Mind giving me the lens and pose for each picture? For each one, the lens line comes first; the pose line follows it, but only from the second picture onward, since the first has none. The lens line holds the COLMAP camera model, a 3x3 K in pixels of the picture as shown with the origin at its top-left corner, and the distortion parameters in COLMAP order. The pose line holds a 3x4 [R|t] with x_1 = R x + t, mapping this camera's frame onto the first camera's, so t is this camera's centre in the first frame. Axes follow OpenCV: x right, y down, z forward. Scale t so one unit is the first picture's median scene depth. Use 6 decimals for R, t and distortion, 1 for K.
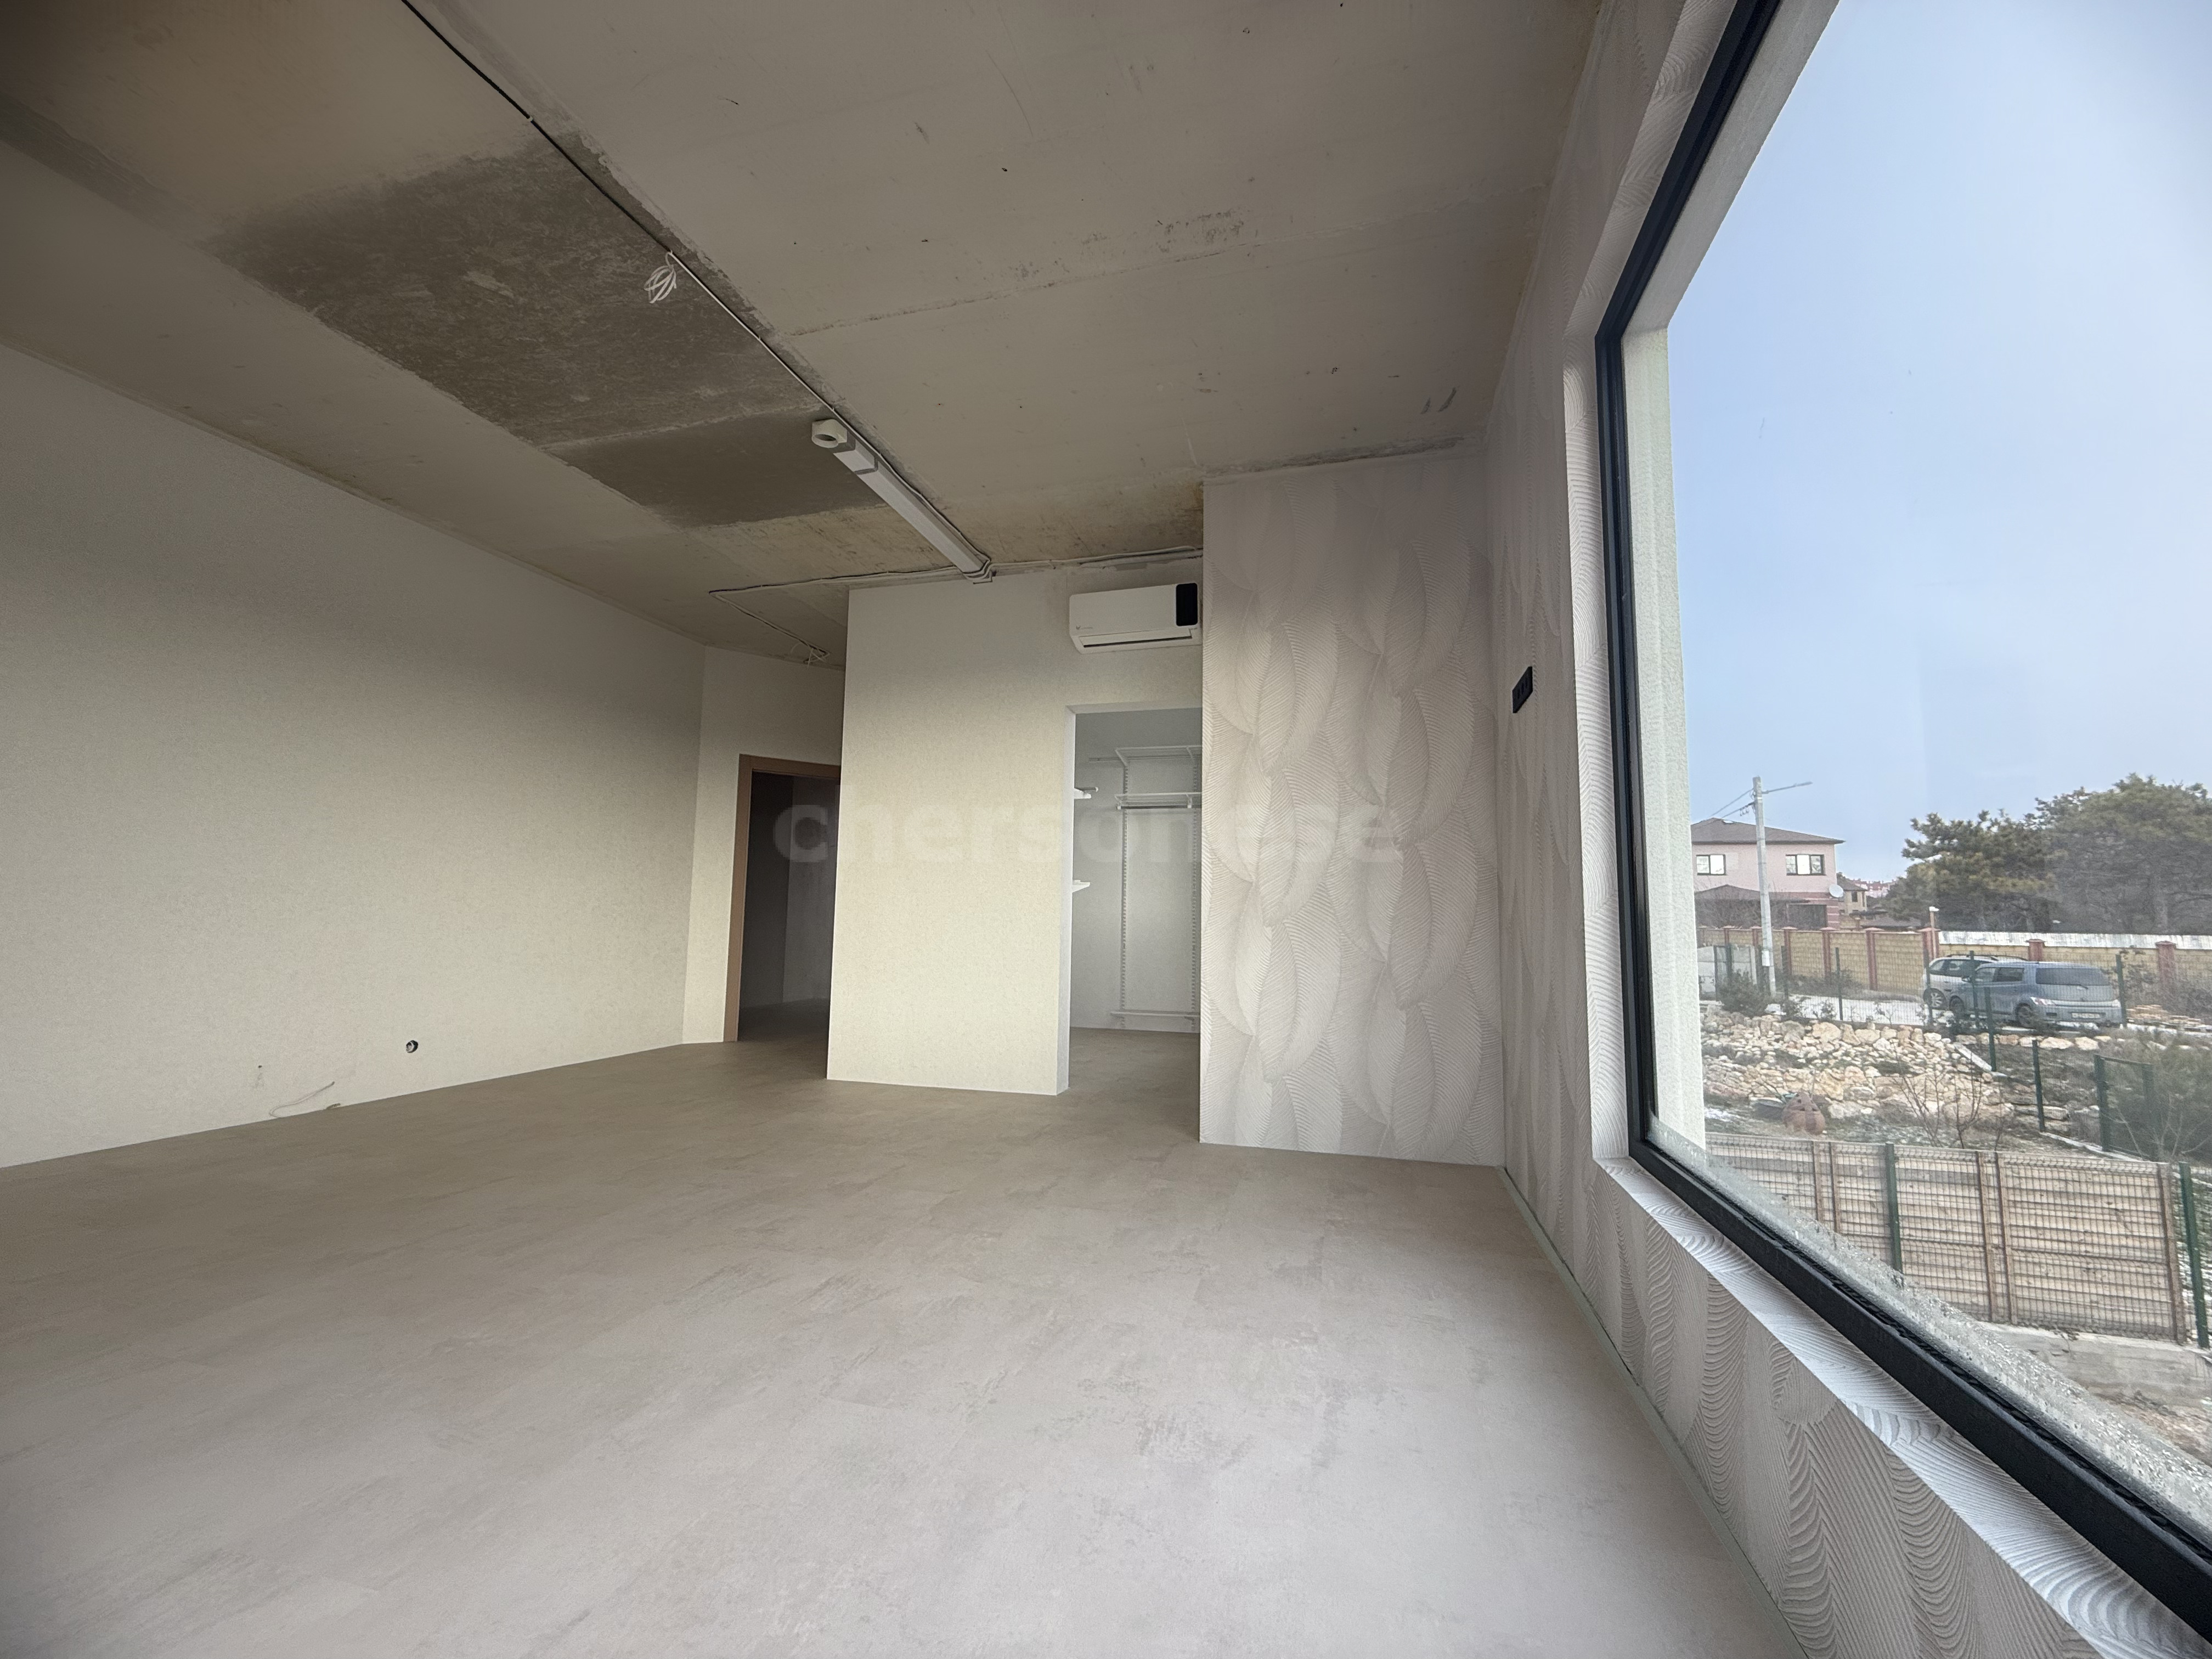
lens RADIAL K [[880.3, 0, 1104.9], [0, 880.3, 832.6], [0, 0, 1]] dist [0.001534, -0.000023]
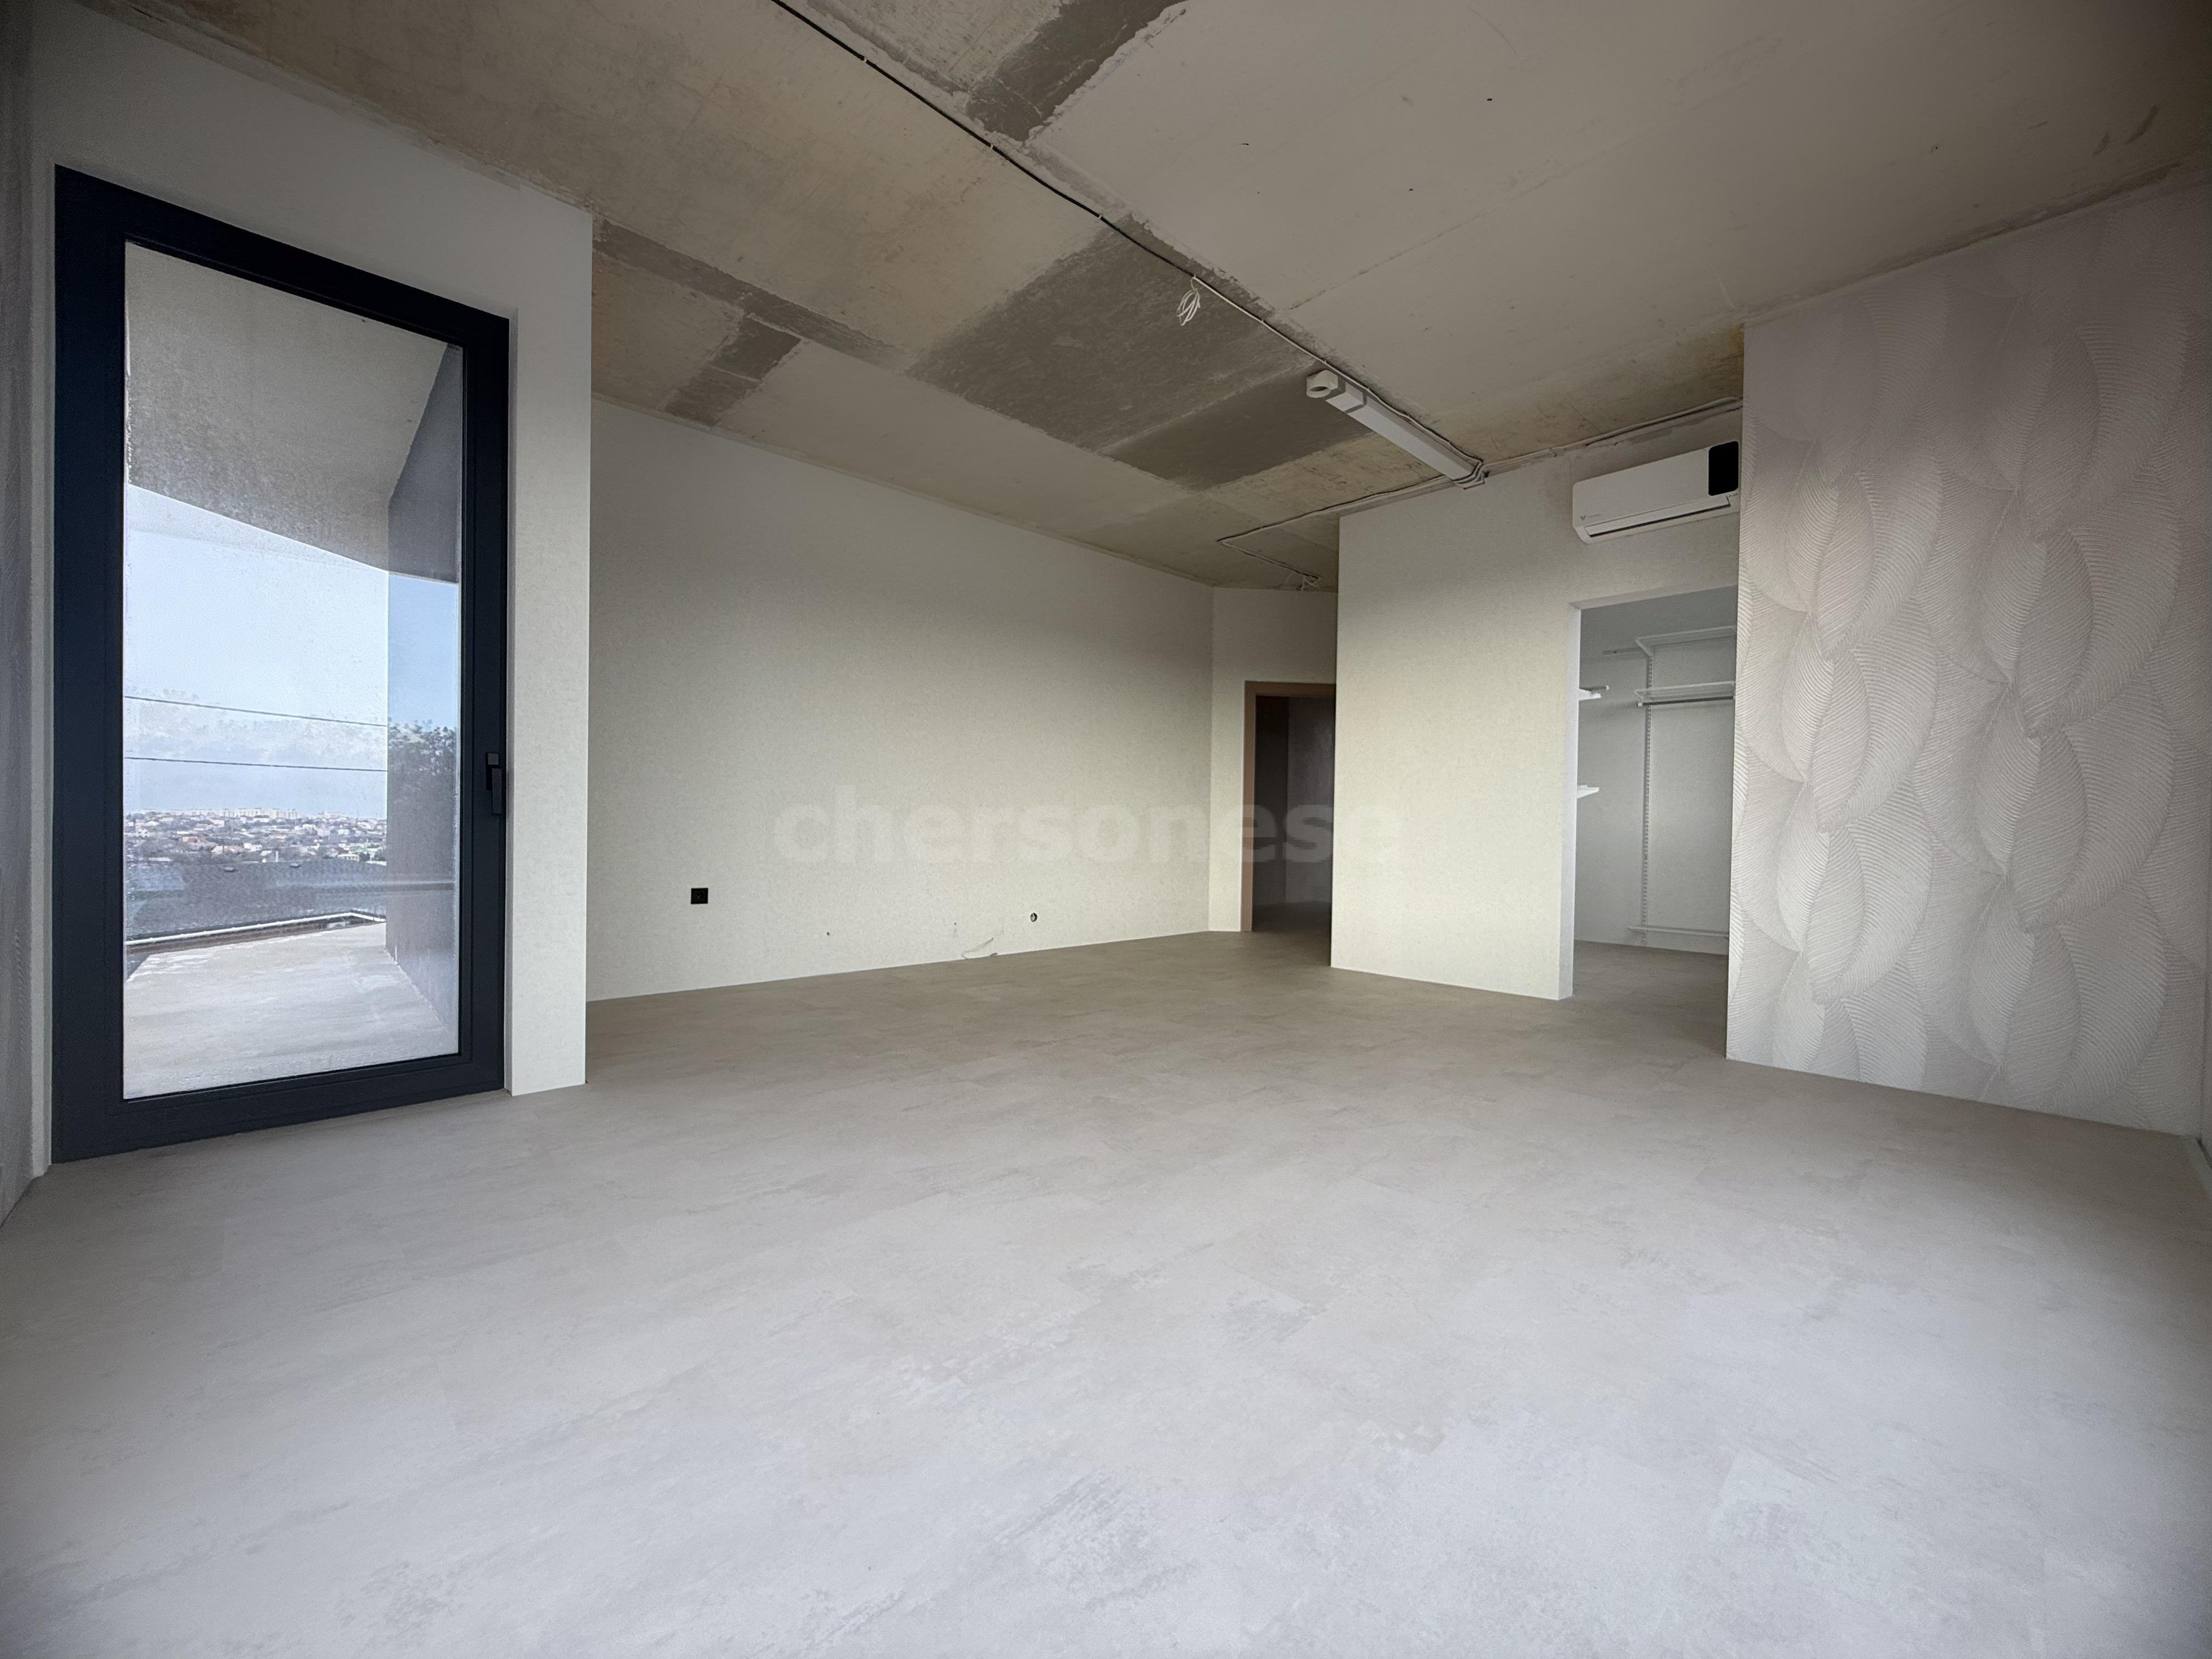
lens RADIAL K [[880.3, 0, 1104.9], [0, 880.3, 832.6], [0, 0, 1]] dist [0.001534, -0.000023]
pose [[0.857092, 0.003612, -0.515151, 0.022192], [0.047952, 0.995075, 0.086757, -0.003942], [0.512927, -0.099061, 0.852698, -0.125302]]
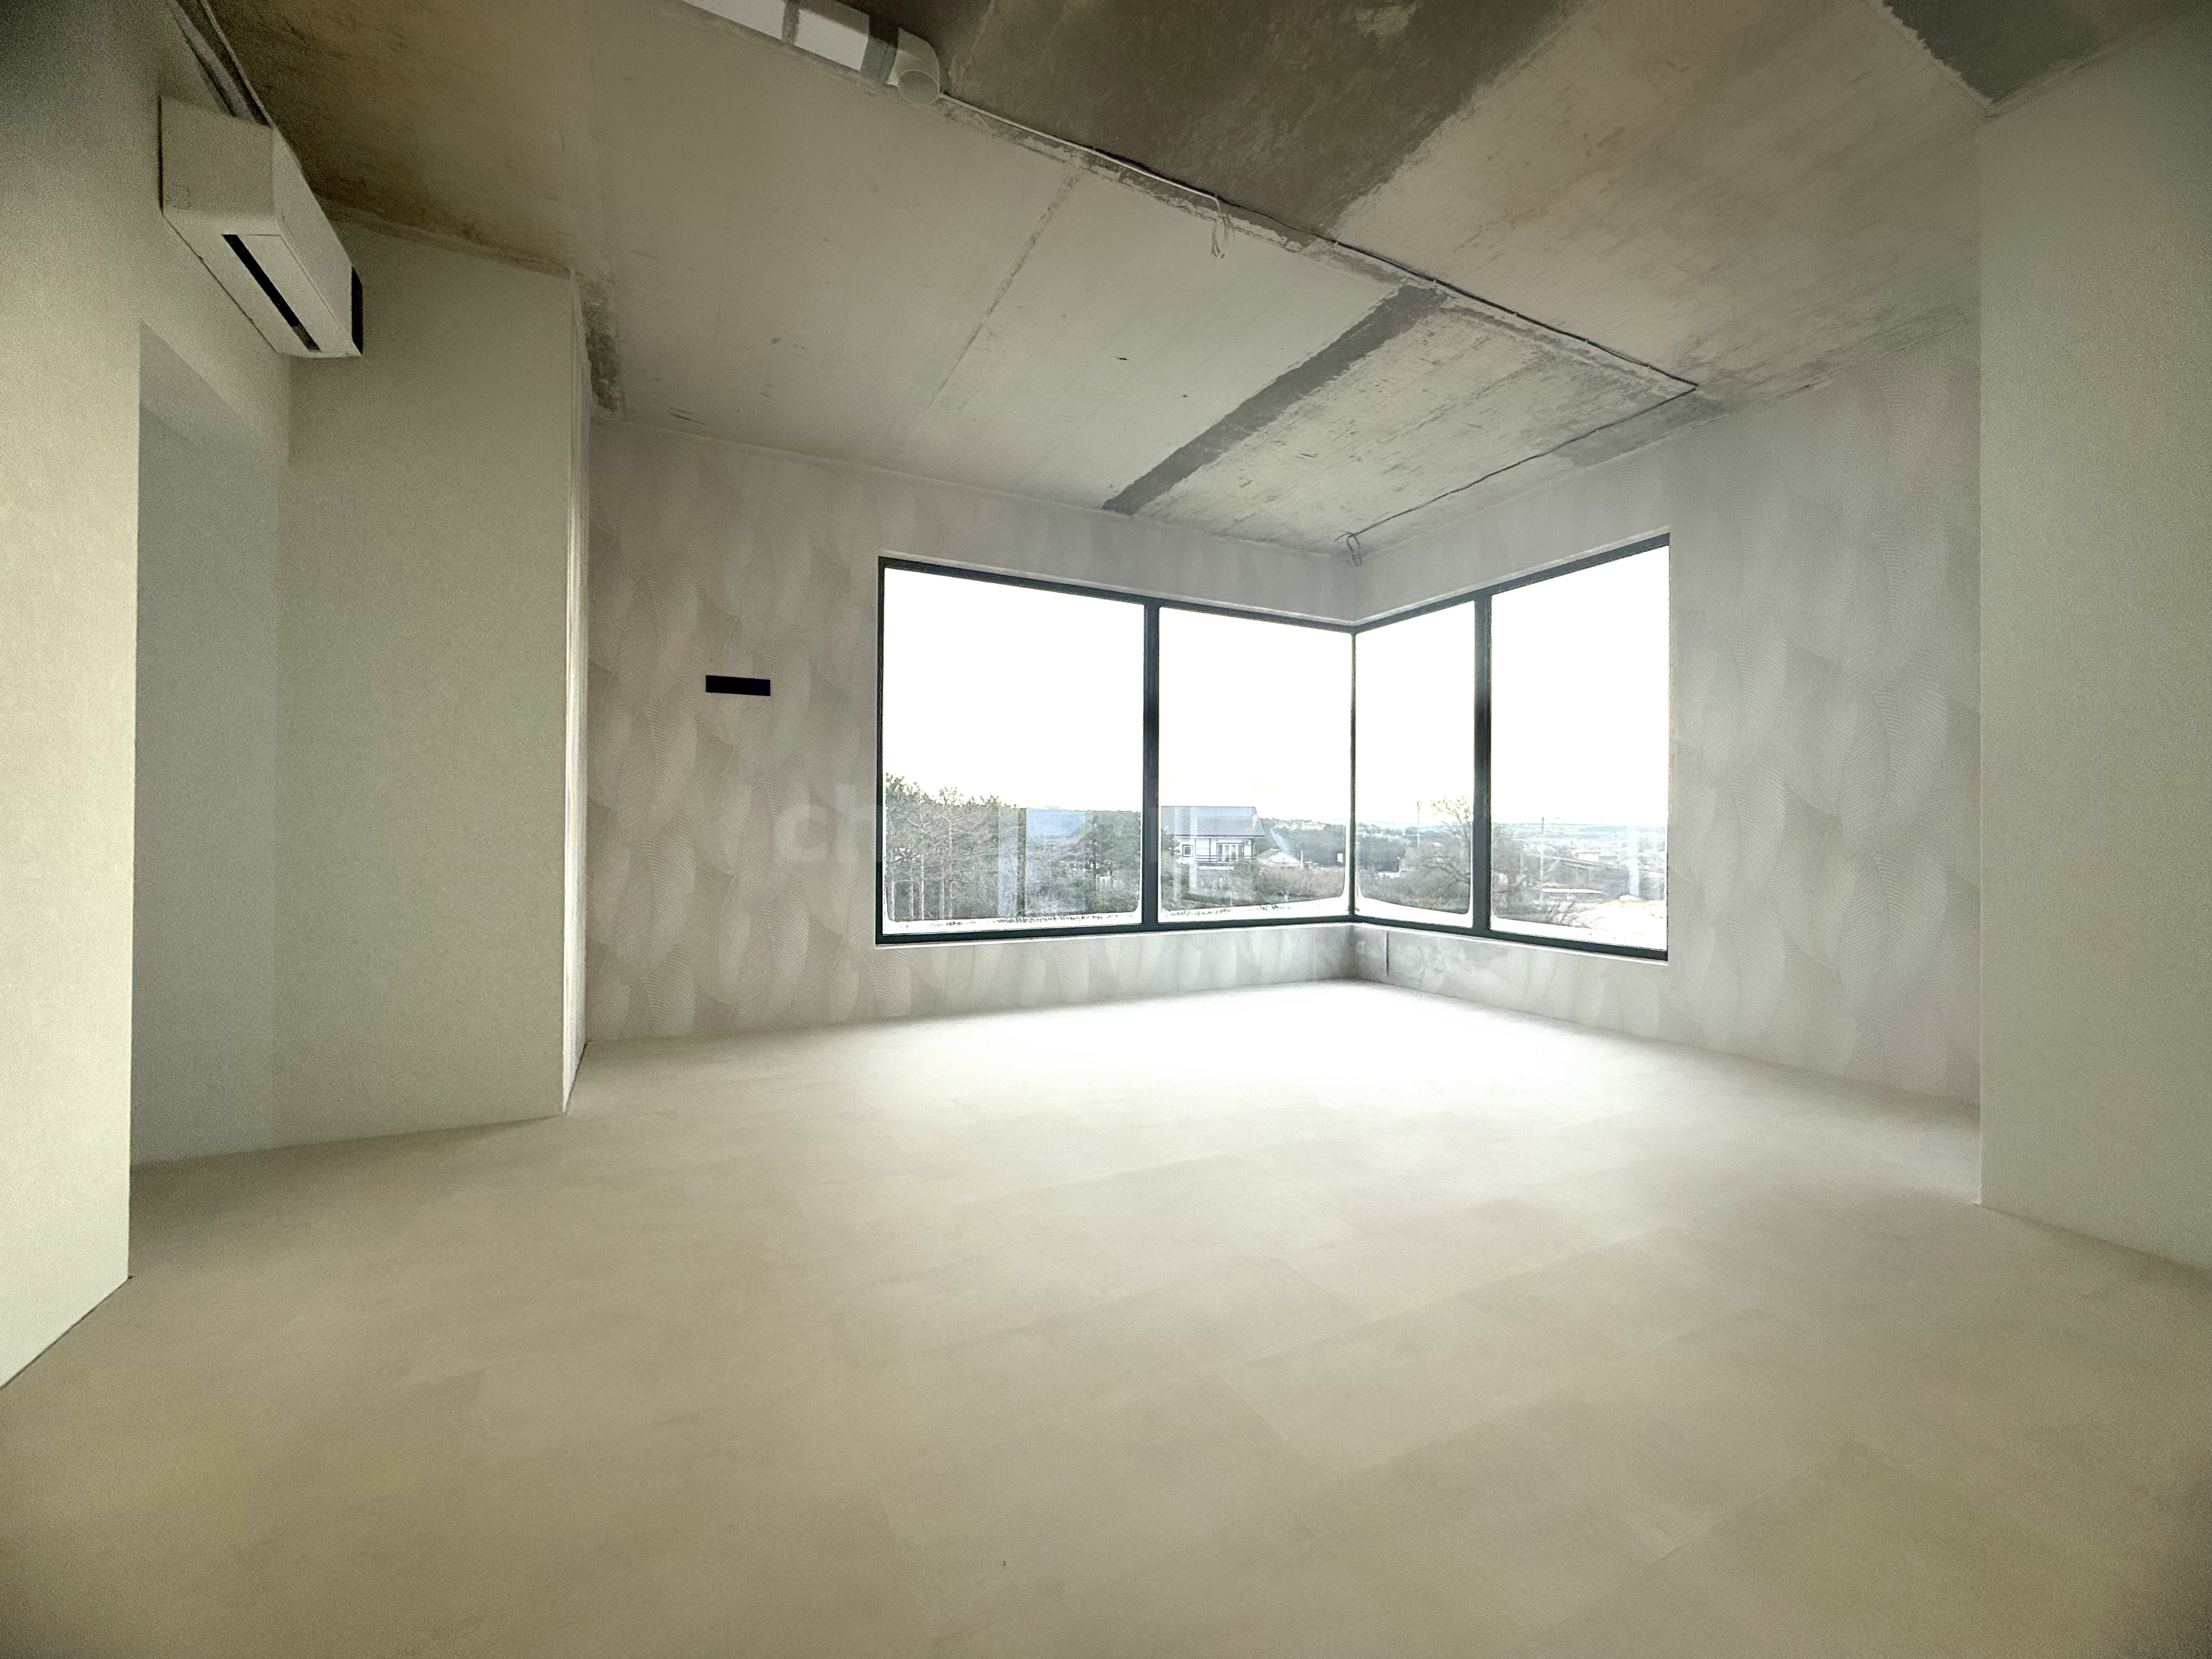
lens RADIAL K [[880.3, 0, 1104.9], [0, 880.3, 832.6], [0, 0, 1]] dist [0.001534, -0.000023]
pose [[-0.674137, -0.020710, 0.738316, -0.824462], [-0.091700, 0.994220, -0.055841, 0.088154], [-0.732892, -0.105348, -0.672140, 1.197009]]
